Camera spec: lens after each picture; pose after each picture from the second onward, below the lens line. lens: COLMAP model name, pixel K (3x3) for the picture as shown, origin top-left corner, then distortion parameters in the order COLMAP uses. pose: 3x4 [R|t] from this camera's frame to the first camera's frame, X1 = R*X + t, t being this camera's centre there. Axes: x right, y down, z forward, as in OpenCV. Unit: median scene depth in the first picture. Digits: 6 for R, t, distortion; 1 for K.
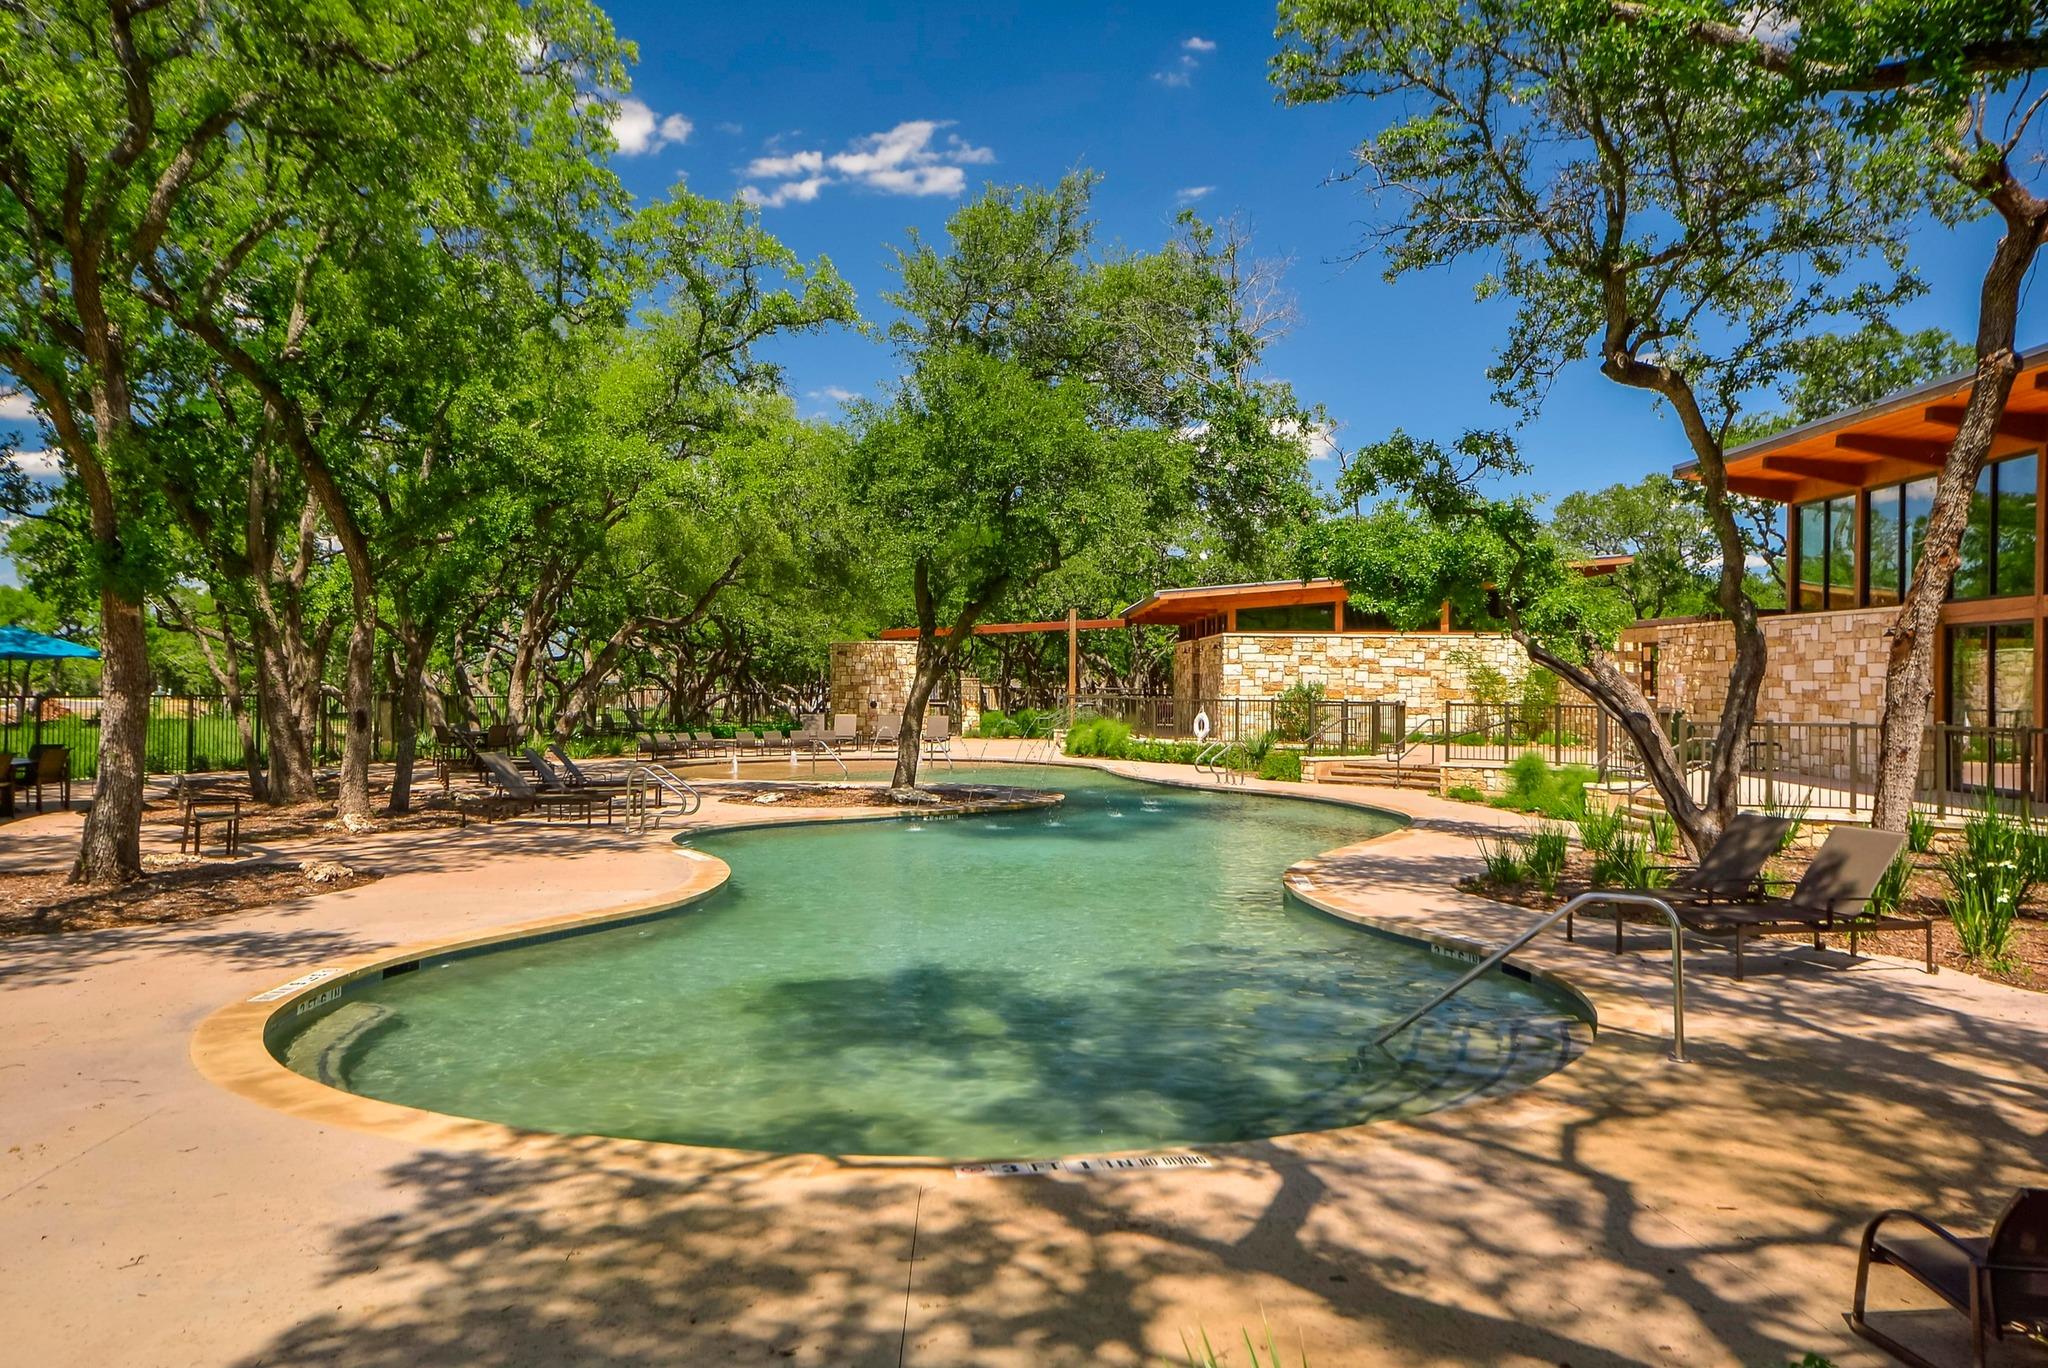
lens RADIAL K [[1615.1, 0, 1003.6], [0, 1615.1, 673.7], [0, 0, 1]] dist [0.064652, 0.004916]
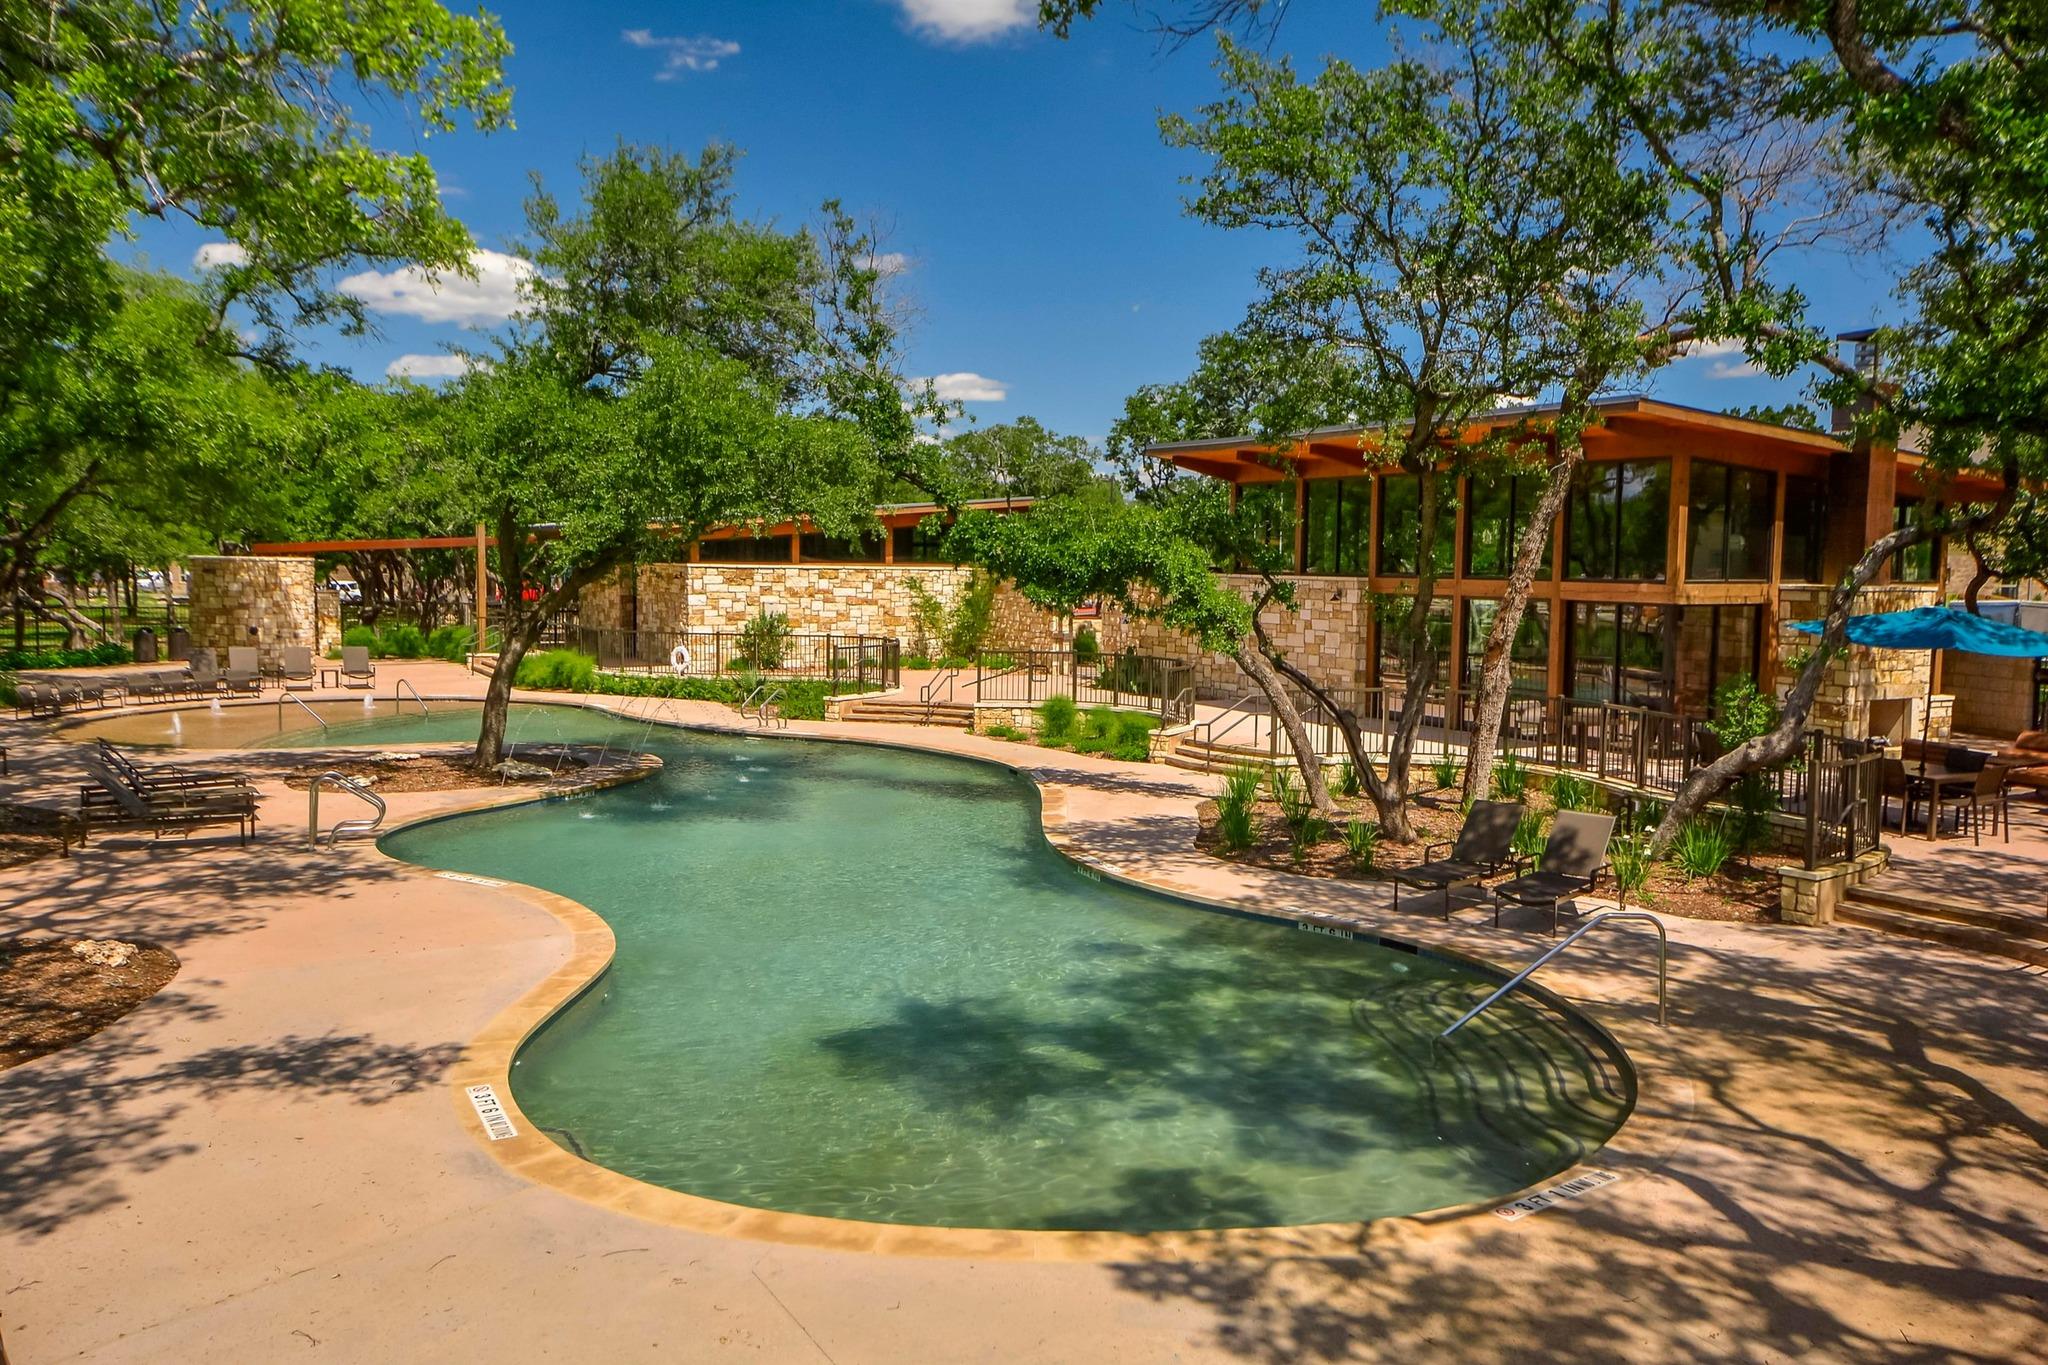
lens RADIAL K [[1623.6, 0, 1024.0], [0, 1623.6, 682.5], [0, 0, 1]] dist [0.122384, 0.006164]
pose [[0.871827, -0.037552, 0.488373, -0.448395], [-0.007720, 0.995879, 0.090358, -0.111332], [-0.489754, -0.082547, 0.867944, 0.013458]]
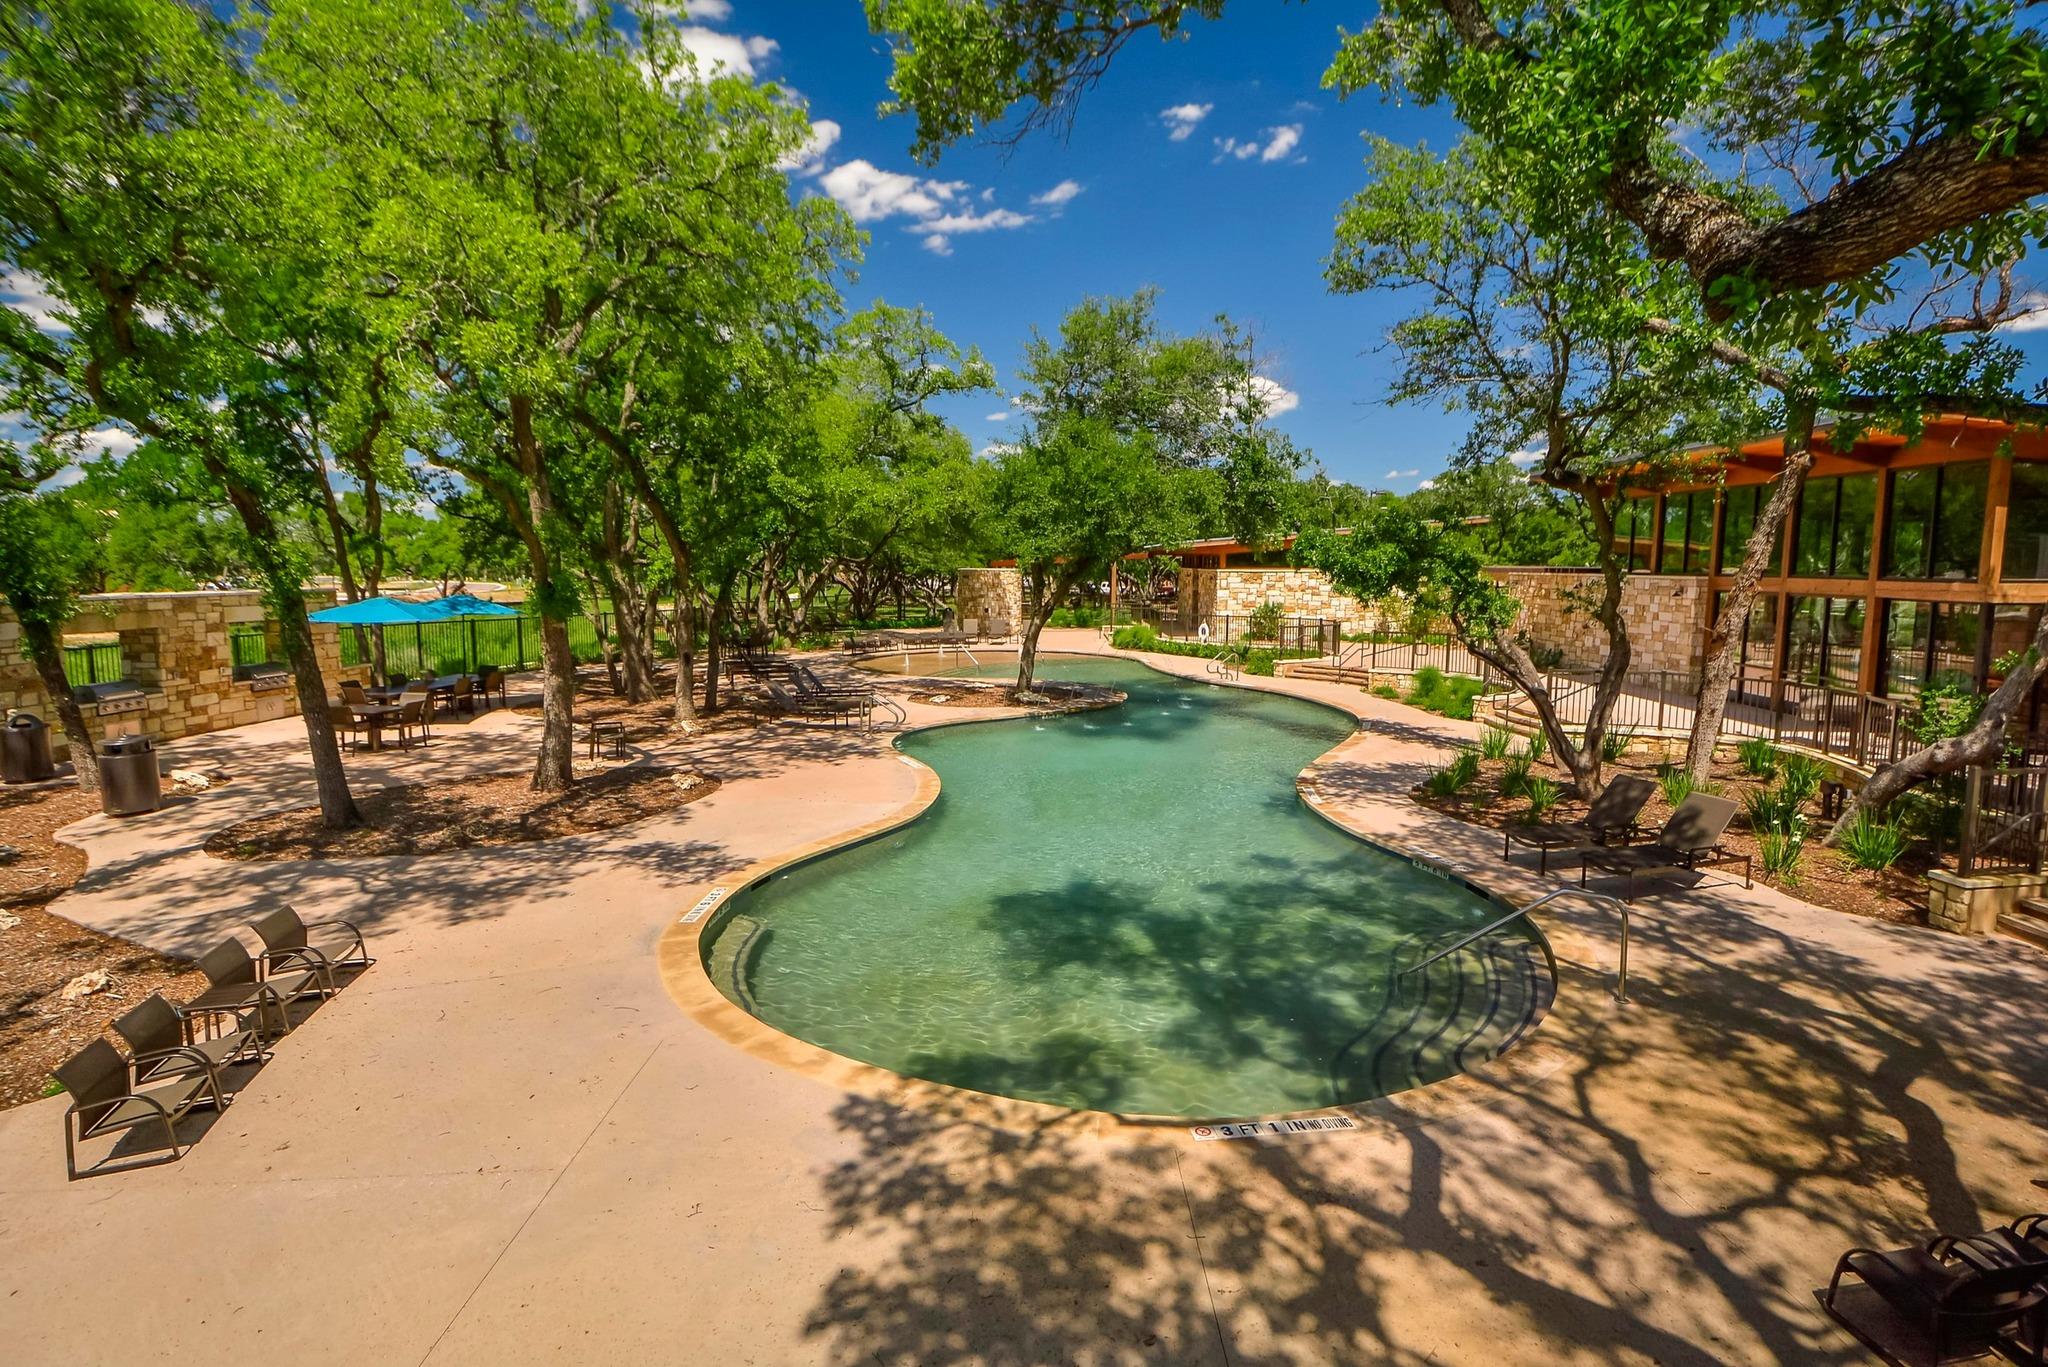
lens RADIAL K [[1026.8, 0, 1024.0], [0, 1026.8, 683.5], [0, 0, 1]] dist [0.048140, -0.000566]
pose [[0.999828, -0.004655, -0.017942, -0.077270], [0.006916, 0.991739, 0.128089, -0.109438], [0.017197, -0.128191, 0.991600, 0.026125]]
